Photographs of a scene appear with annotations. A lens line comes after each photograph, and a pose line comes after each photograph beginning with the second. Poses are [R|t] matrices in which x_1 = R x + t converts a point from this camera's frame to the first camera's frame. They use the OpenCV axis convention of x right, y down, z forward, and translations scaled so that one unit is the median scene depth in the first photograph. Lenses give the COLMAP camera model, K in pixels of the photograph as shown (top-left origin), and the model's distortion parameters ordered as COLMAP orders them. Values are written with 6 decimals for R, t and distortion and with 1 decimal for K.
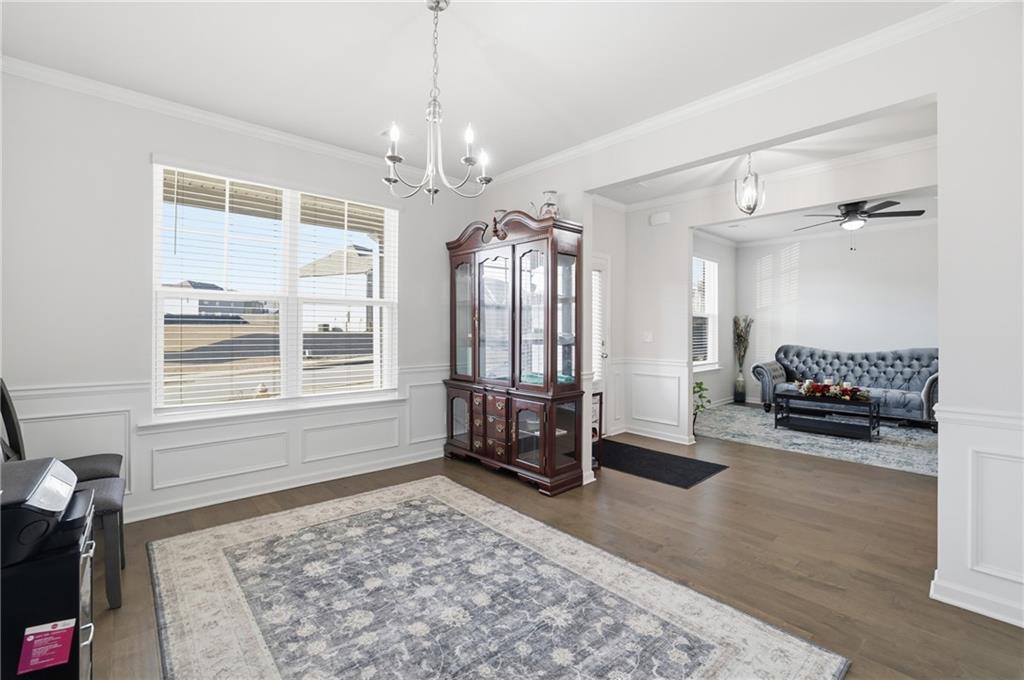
lens RADIAL K [[444.4, 0, 509.9], [0, 444.4, 336.8], [0, 0, 1]] dist [-0.015031, 0.006096]
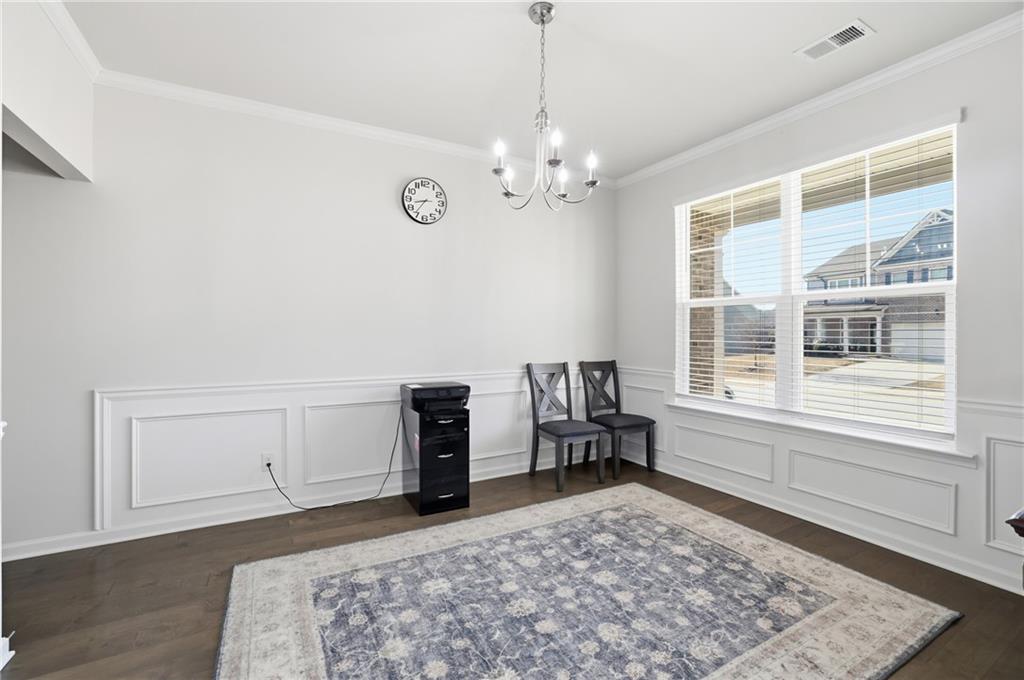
lens RADIAL K [[444.4, 0, 510.4], [0, 444.4, 334.3], [0, 0, 1]] dist [-0.015031, 0.006096]
pose [[-0.211654, -0.005280, -0.977330, 0.644819], [-0.009960, 0.999945, -0.003245, -0.009983], [0.977294, 0.009047, -0.211695, 0.839937]]
